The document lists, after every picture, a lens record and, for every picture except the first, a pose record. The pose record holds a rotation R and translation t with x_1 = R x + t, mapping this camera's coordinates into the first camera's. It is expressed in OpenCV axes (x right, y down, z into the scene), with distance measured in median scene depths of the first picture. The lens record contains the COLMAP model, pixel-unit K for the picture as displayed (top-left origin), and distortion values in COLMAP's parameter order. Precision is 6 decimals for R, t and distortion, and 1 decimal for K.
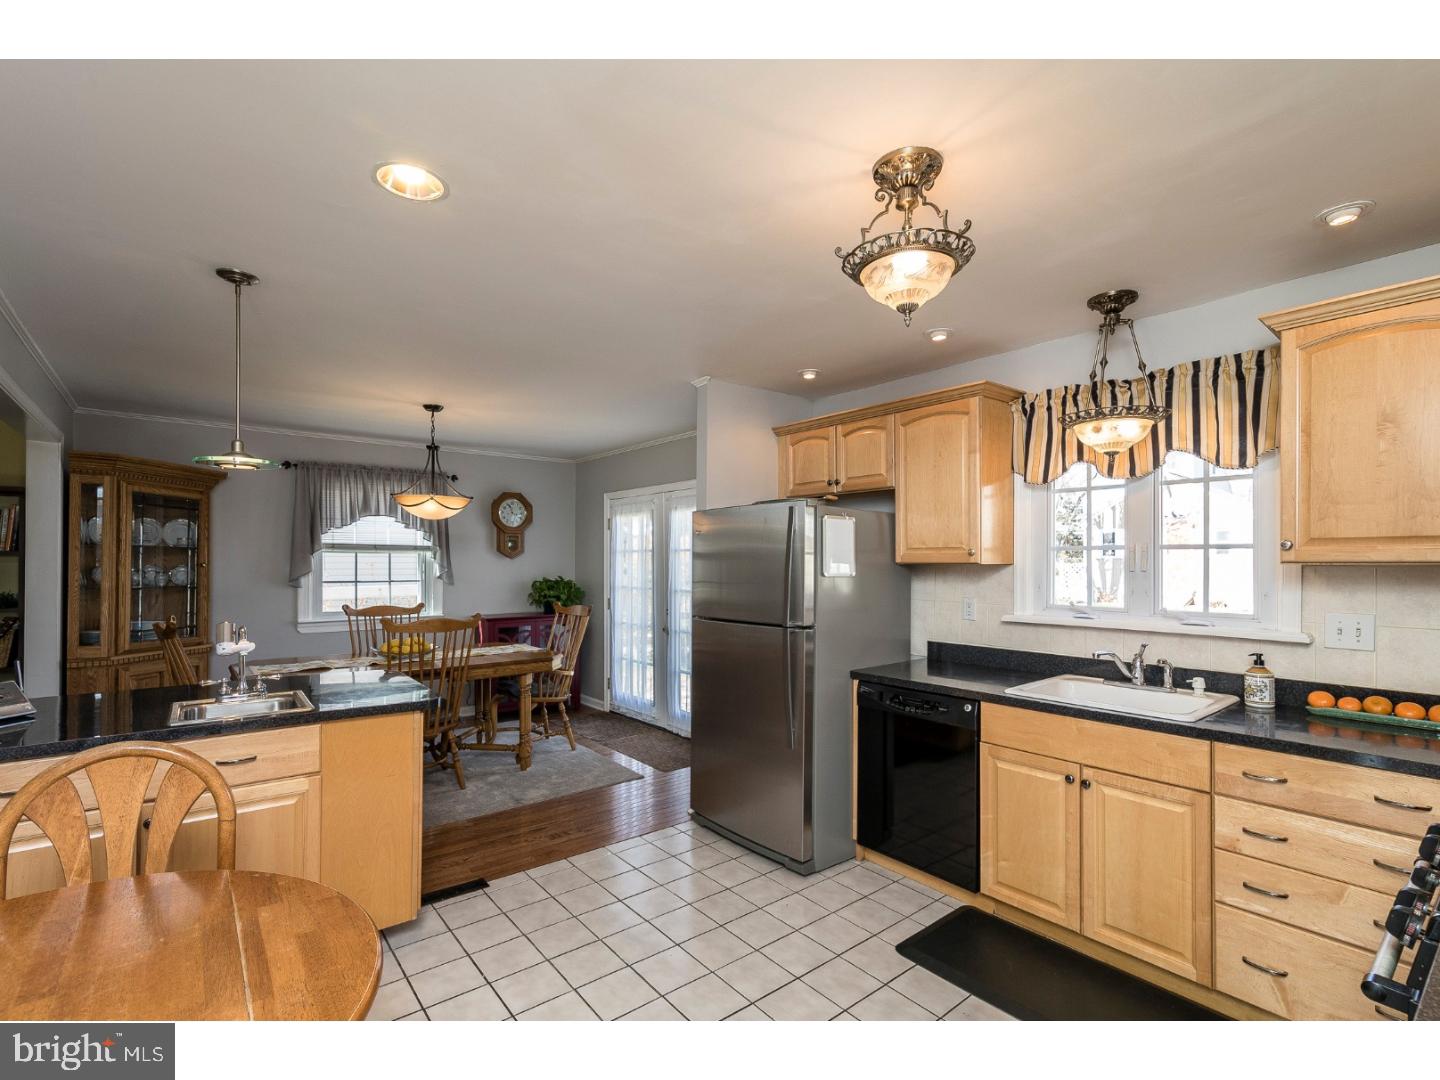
lens RADIAL K [[601.9, 0, 677.7], [0, 601.9, 561.2], [0, 0, 1]] dist [0.012707, 0.000120]
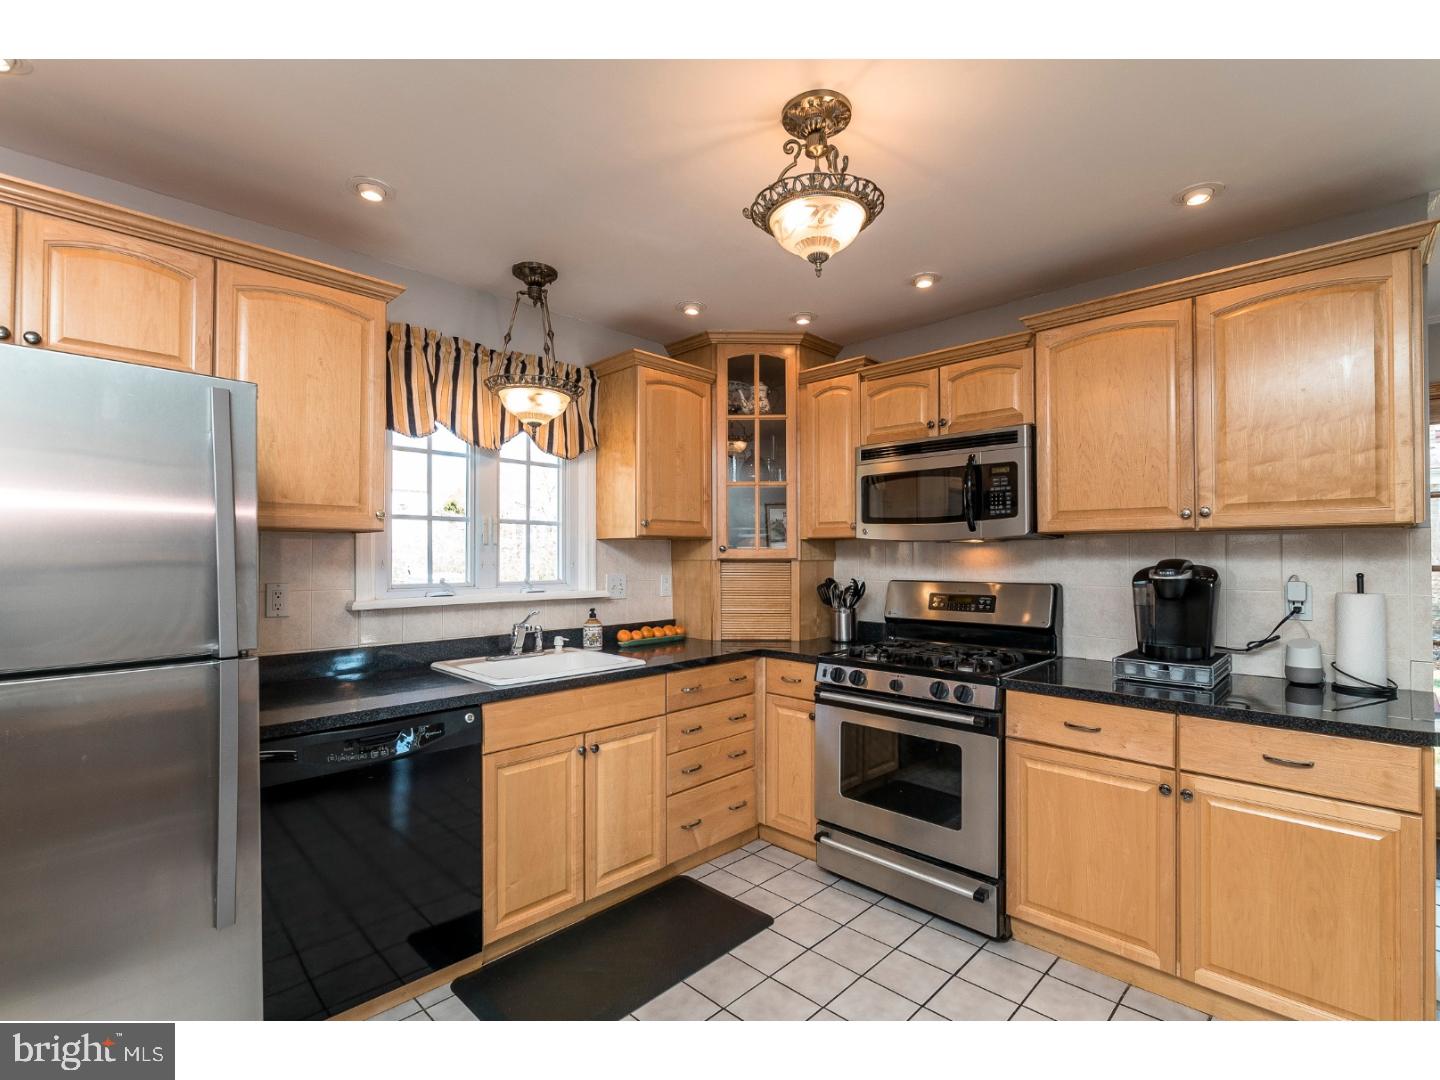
lens RADIAL K [[636.1, 0, 759.5], [0, 636.1, 549.4], [0, 0, 1]] dist [-0.005203, -0.000208]
pose [[-0.135755, 0.011228, 0.990679, -0.370120], [0.000324, 0.999936, -0.011289, 0.039798], [-0.990742, -0.001212, -0.135750, 0.759424]]
